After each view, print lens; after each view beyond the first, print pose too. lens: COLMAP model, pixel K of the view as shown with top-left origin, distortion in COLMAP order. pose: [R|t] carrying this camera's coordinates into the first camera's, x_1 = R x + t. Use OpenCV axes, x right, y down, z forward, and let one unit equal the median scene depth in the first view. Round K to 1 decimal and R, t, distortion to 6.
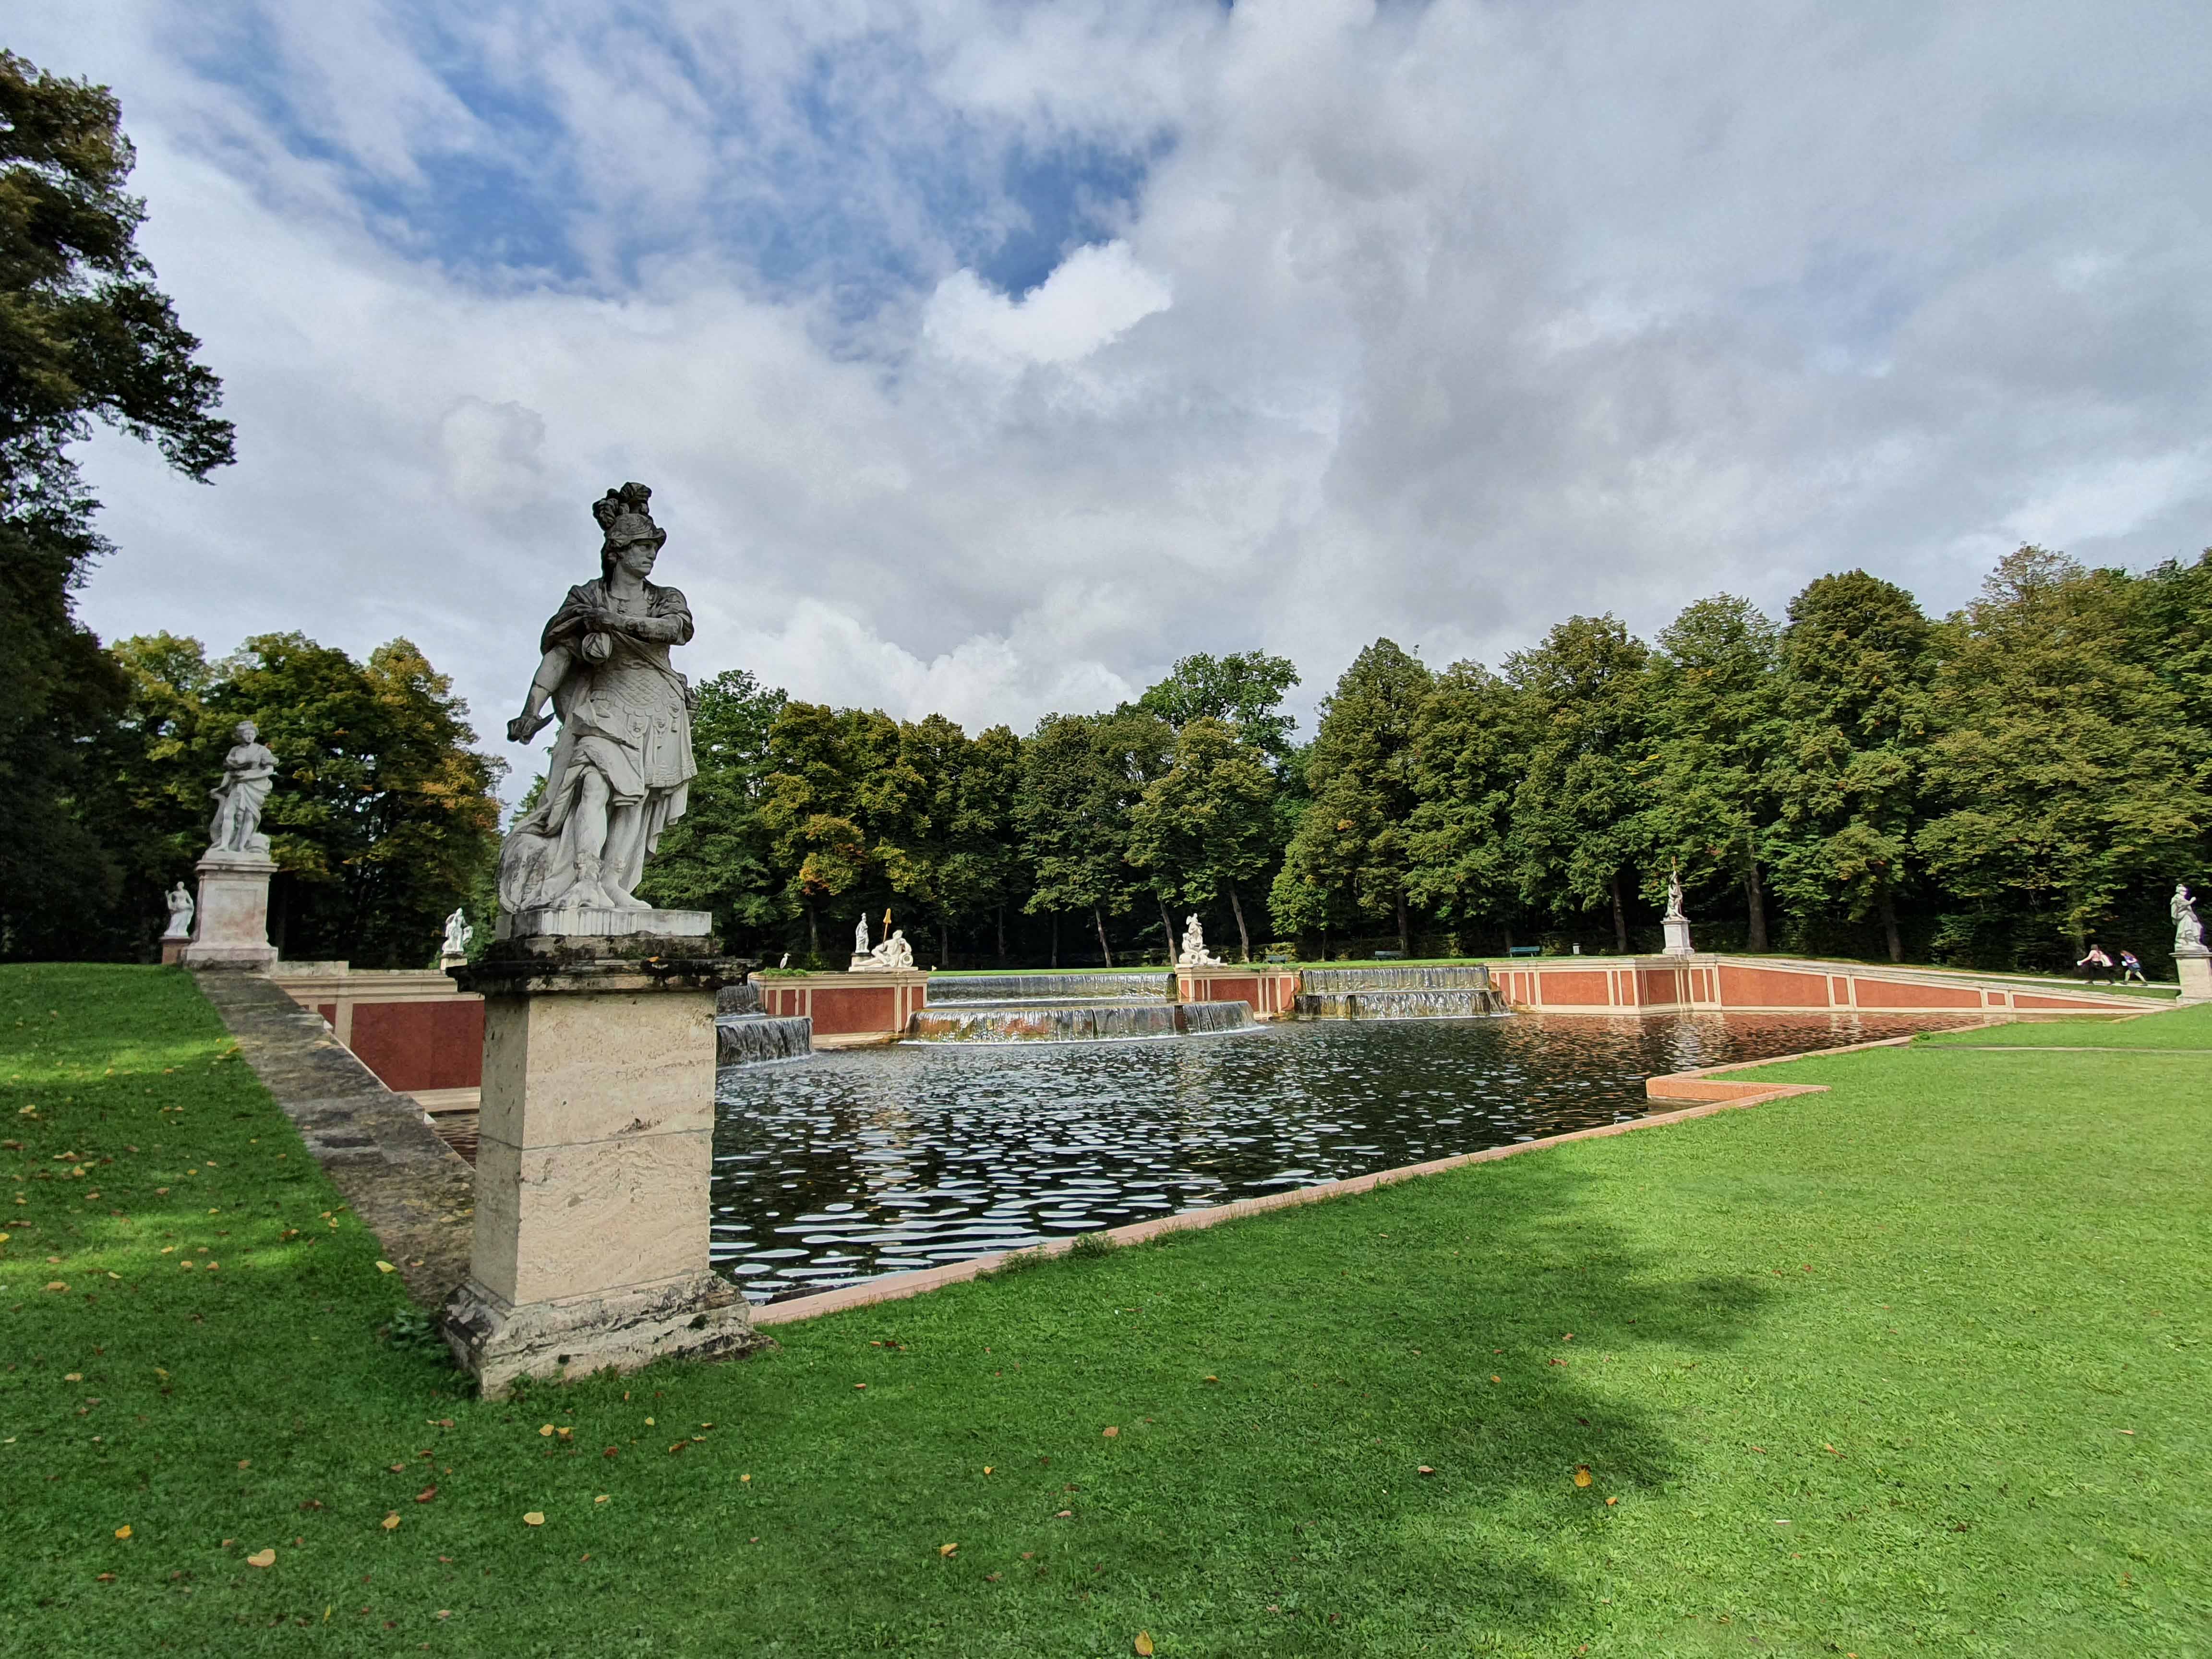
lens RADIAL K [[1168.5, 0, 1100.5], [0, 1168.5, 816.3], [0, 0, 1]] dist [0.001804, 0.000174]
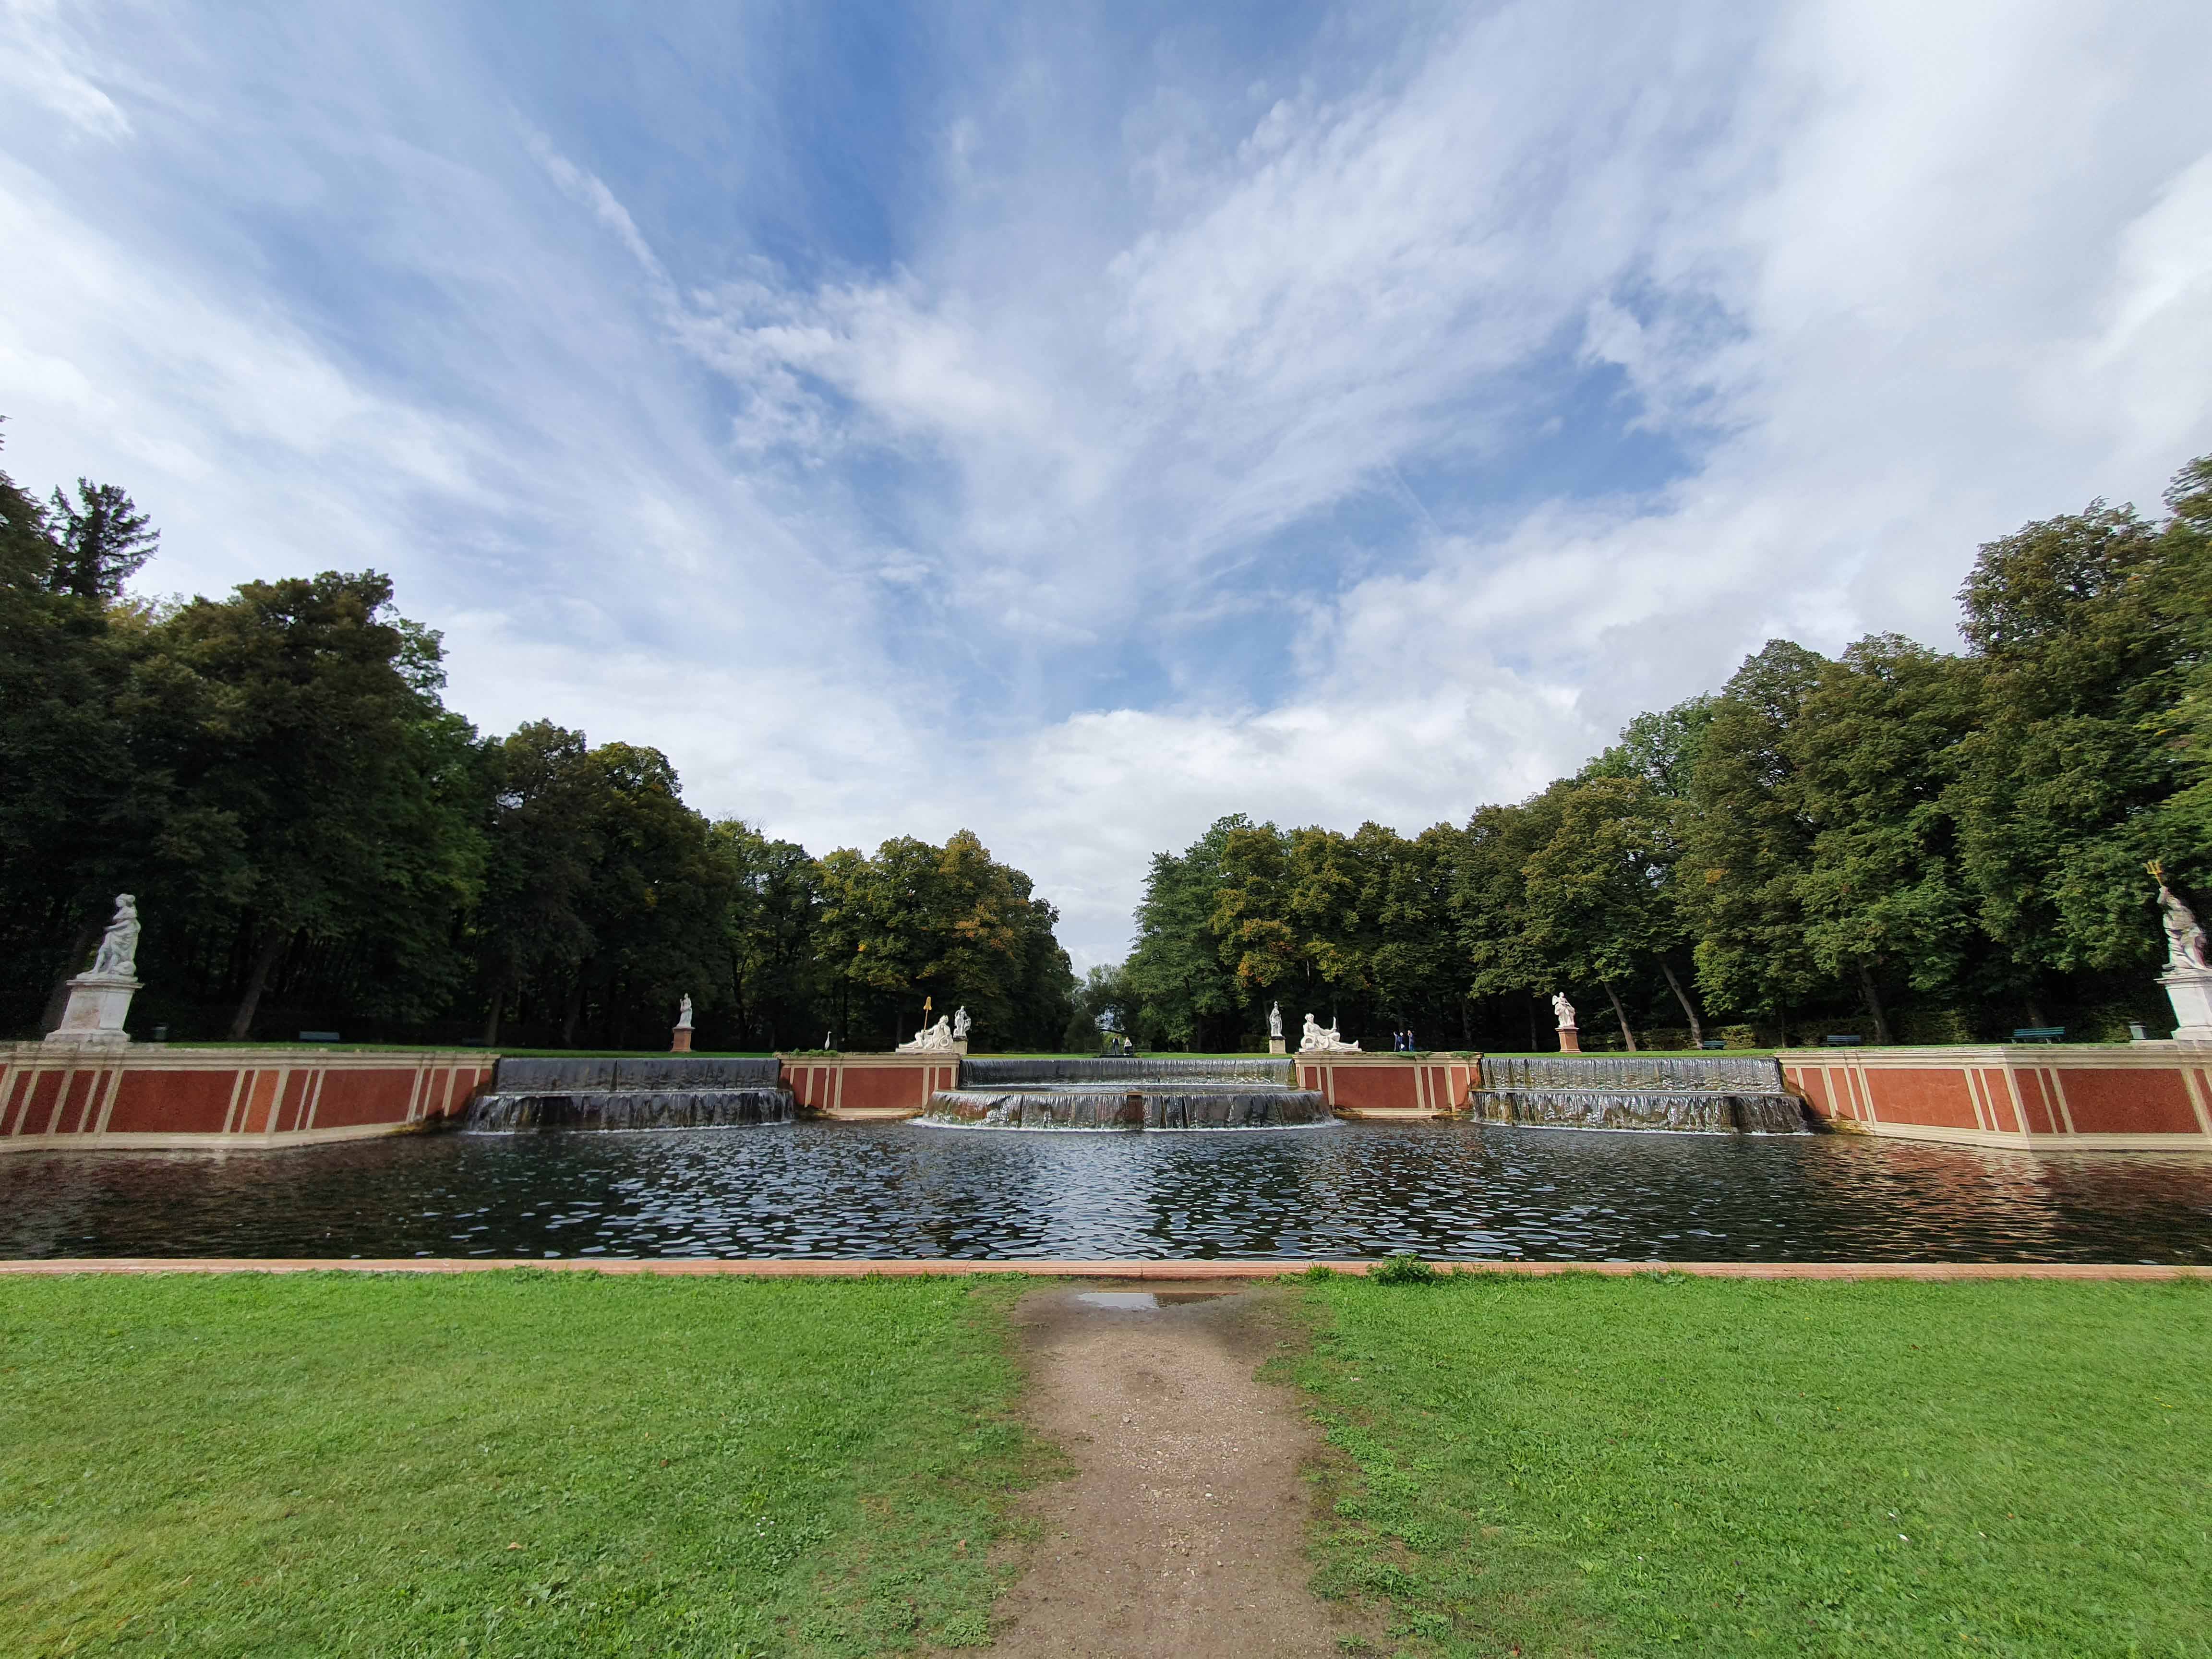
lens RADIAL K [[876.2, 0, 1090.8], [0, 876.2, 807.2], [0, 0, 1]] dist [0.002518, 0.000223]
pose [[0.734962, -0.171869, -0.655966, 0.336683], [0.078465, 0.982404, -0.169485, 0.034095], [0.673553, 0.073095, 0.735516, 0.291579]]
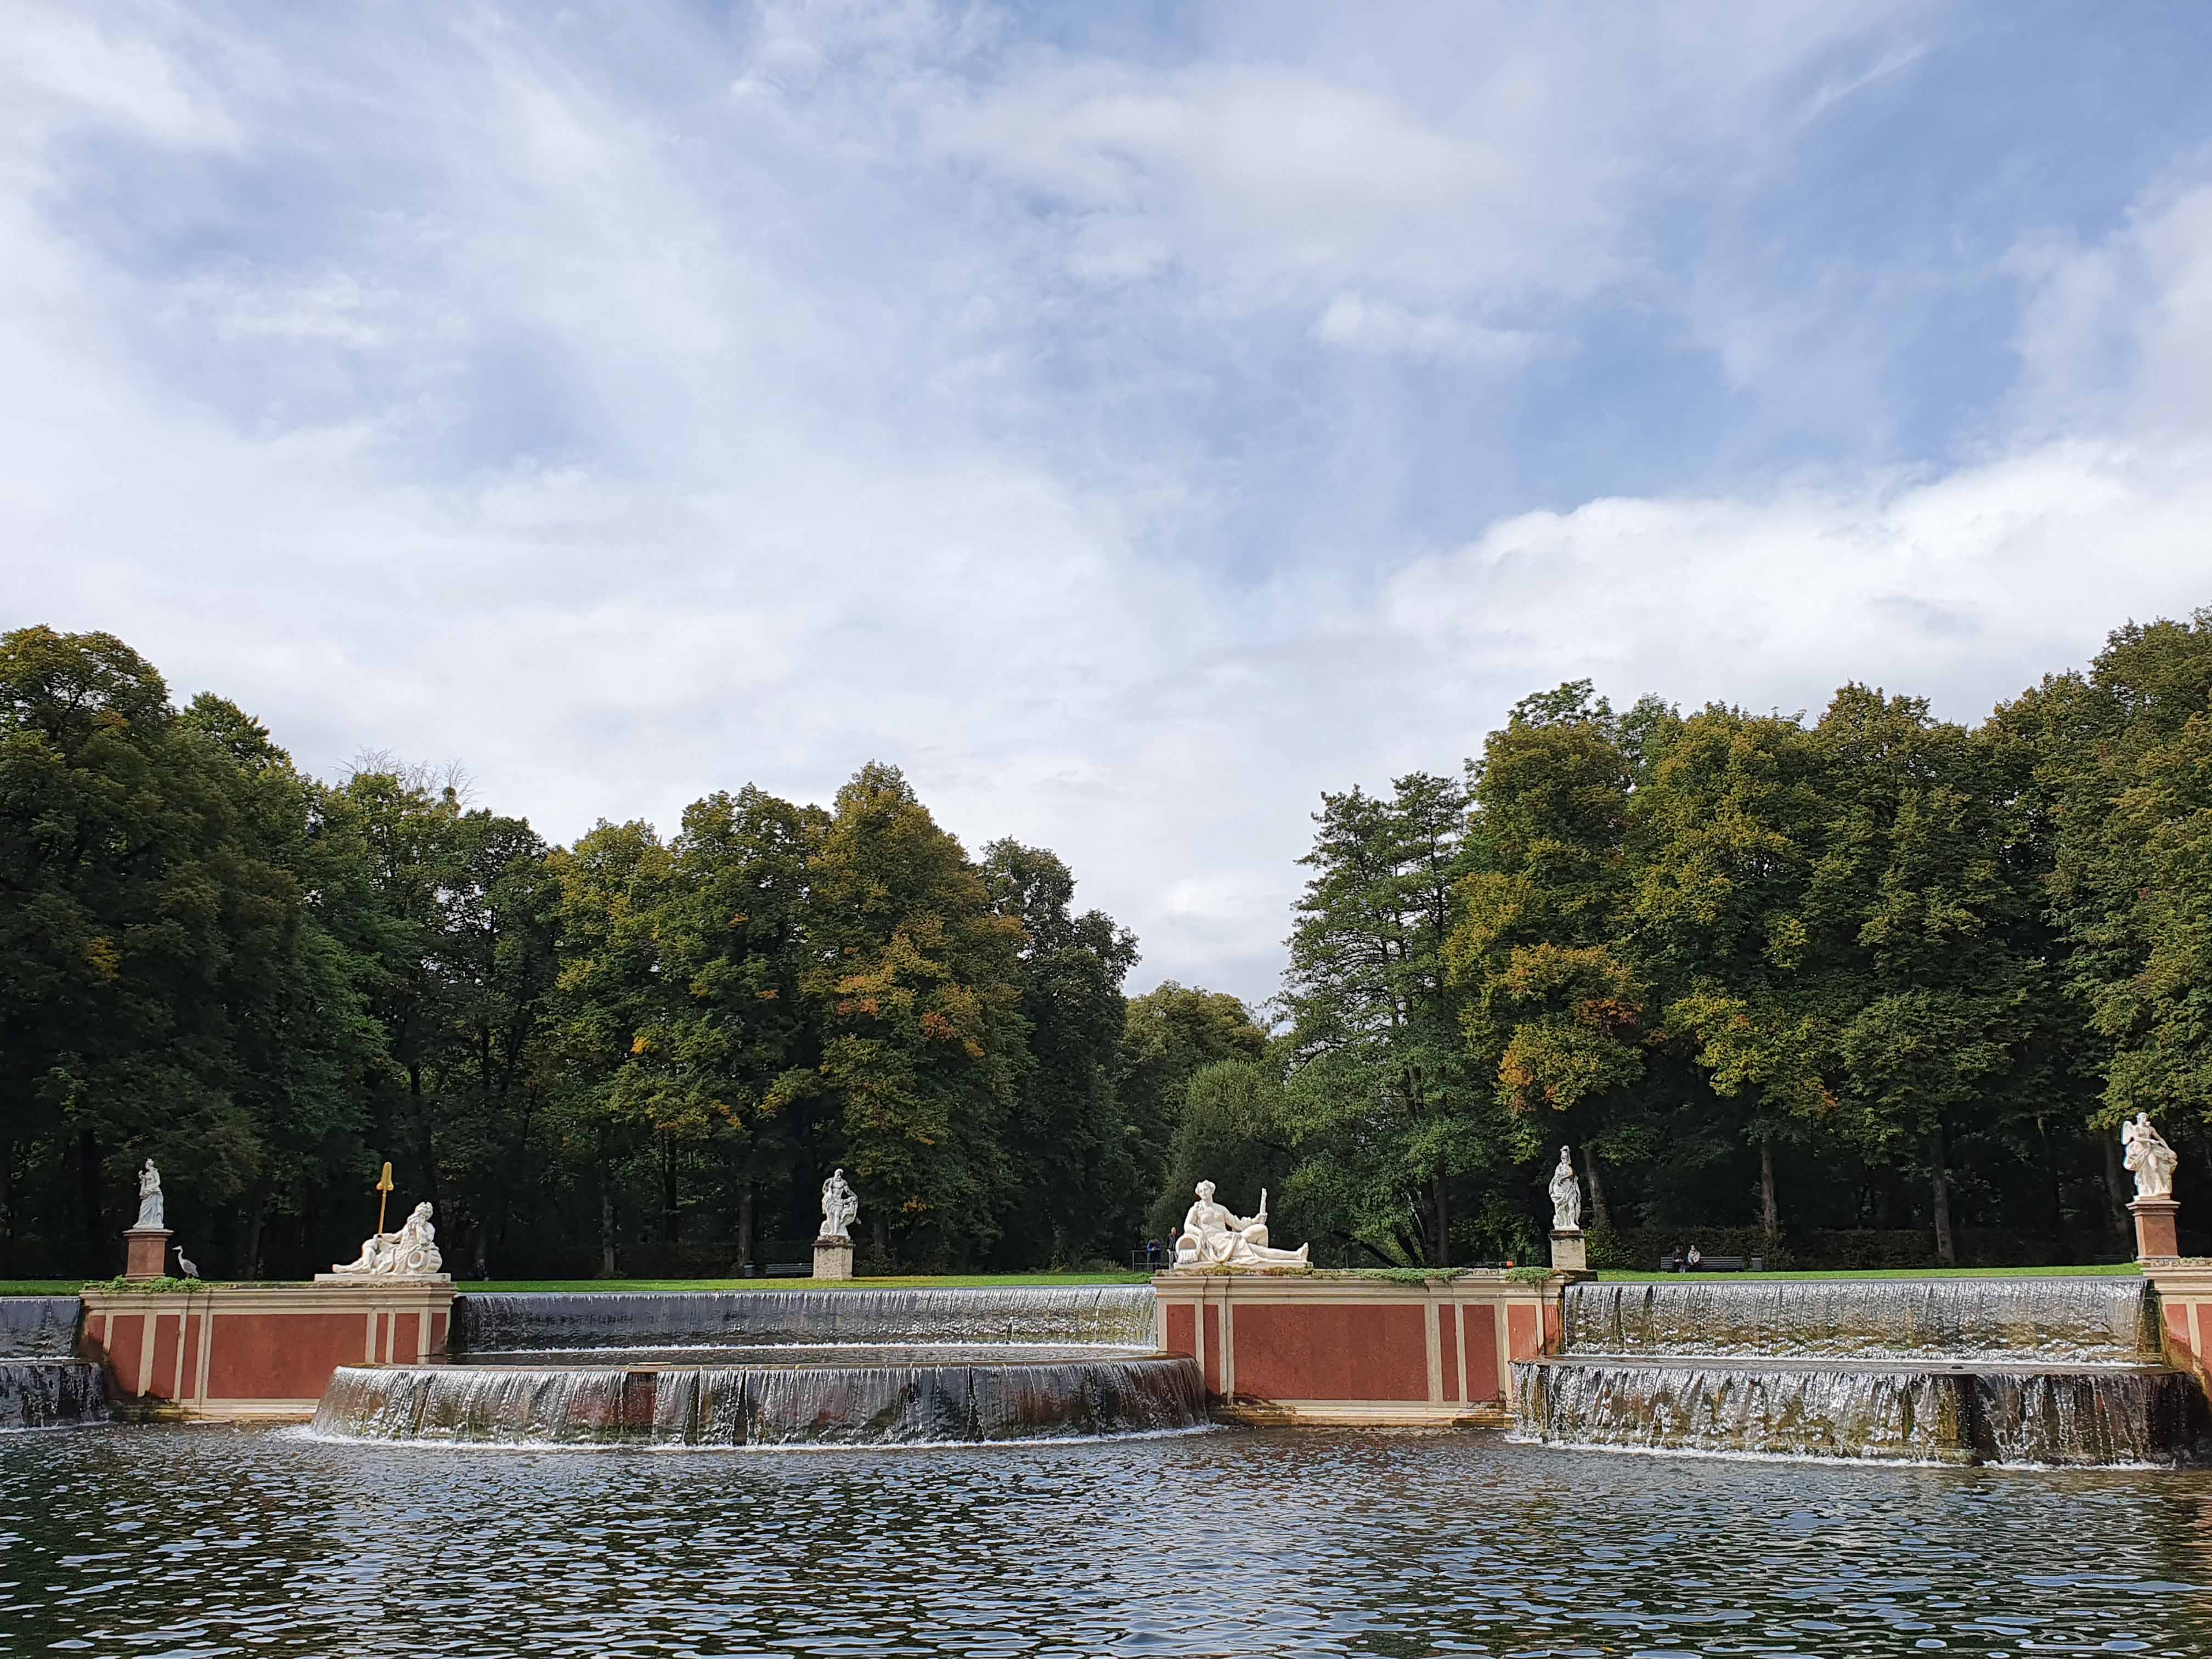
lens RADIAL K [[2135.3, 0, 1088.0], [0, 2135.3, 828.0], [0, 0, 1]] dist [0.026831, 0.000000]
pose [[0.577714, -0.159307, -0.800542, 0.508880], [0.106447, 0.987098, -0.119614, 0.049884], [0.809268, -0.016113, 0.587218, 0.435879]]
